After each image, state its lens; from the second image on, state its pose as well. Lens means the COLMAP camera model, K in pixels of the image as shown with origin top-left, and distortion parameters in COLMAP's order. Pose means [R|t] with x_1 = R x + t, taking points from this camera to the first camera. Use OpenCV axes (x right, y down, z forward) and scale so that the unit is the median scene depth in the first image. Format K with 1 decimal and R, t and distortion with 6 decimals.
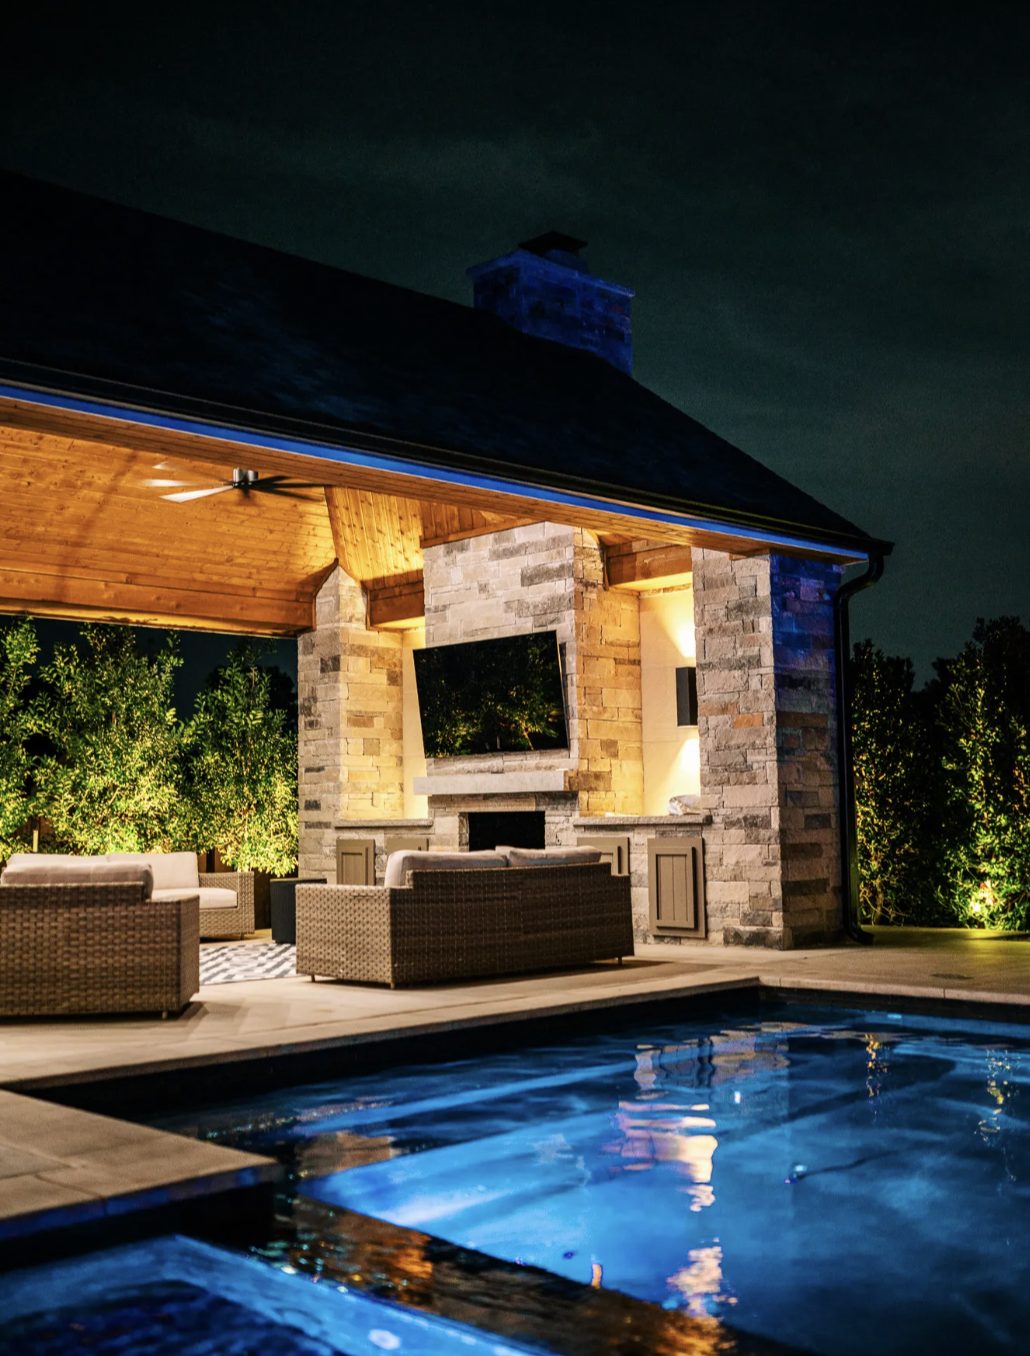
lens RADIAL K [[1513.1, 0, 515.0], [0, 1513.1, 678.0], [0, 0, 1]] dist [0.000336, -0.001791]
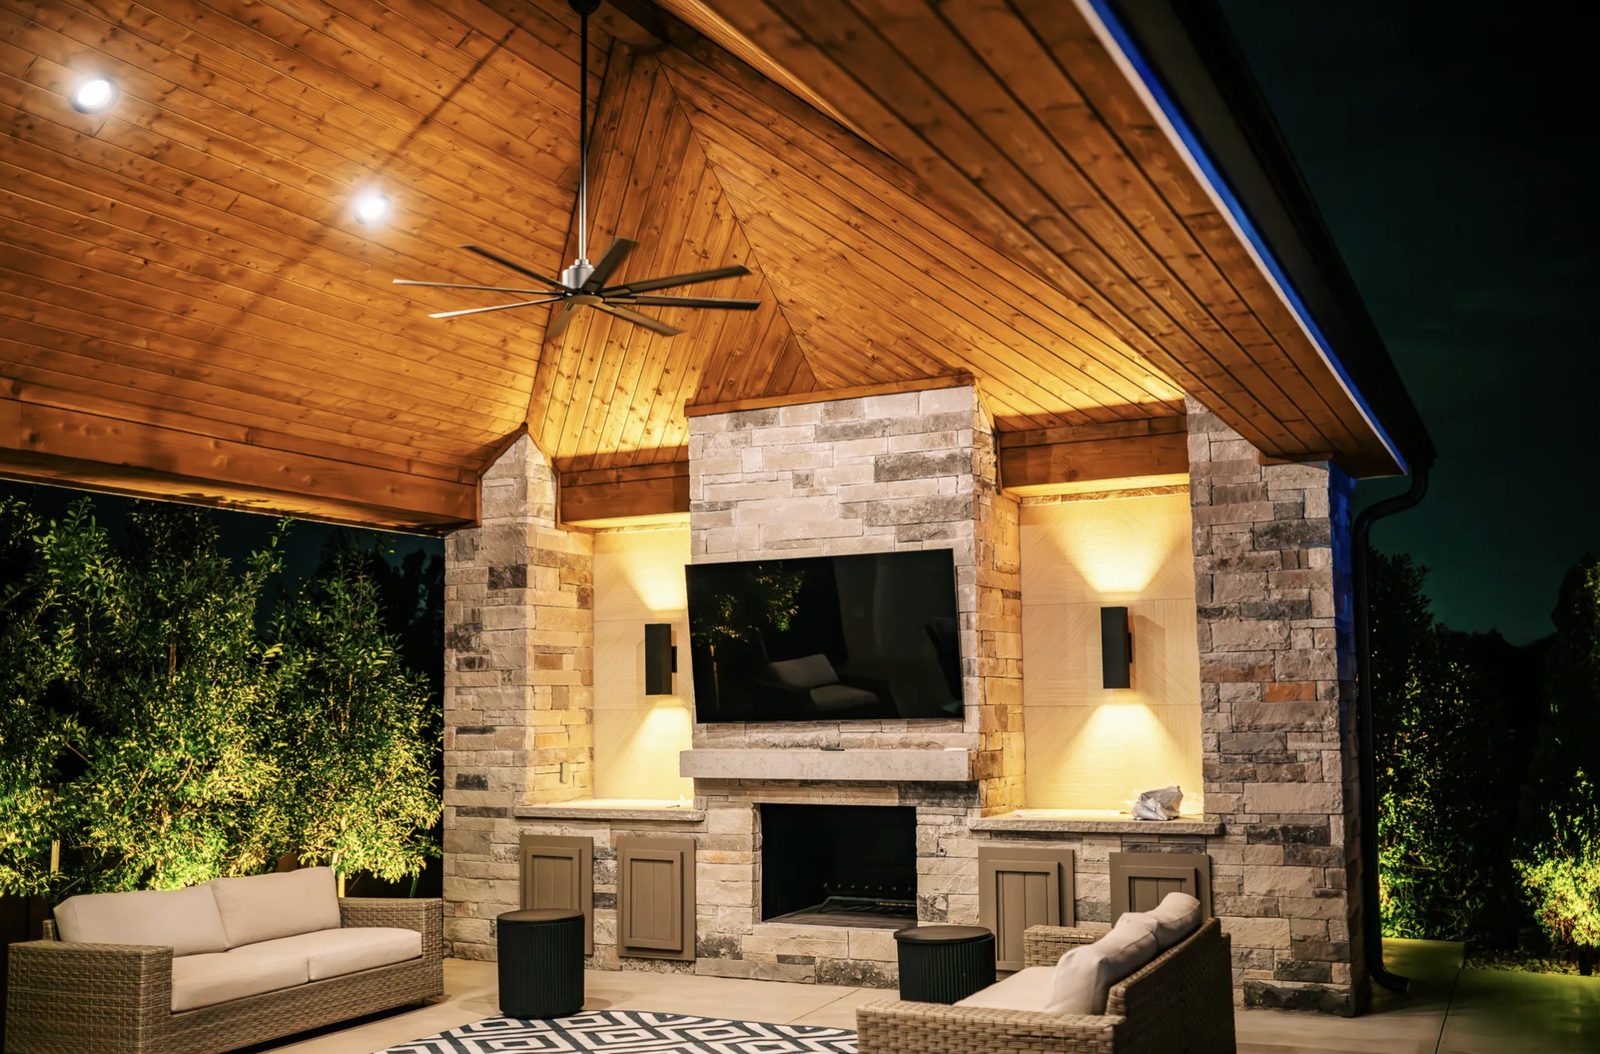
lens RADIAL K [[1531.2, 0, 800.2], [0, 1531.2, 580.0], [0, 0, 1]] dist [-0.064292, 0.171985]
pose [[0.939725, 0.029395, 0.340665, -0.261575], [-0.032968, 0.999445, 0.004704, -0.017257], [-0.340338, -0.015651, 0.940173, 0.342935]]
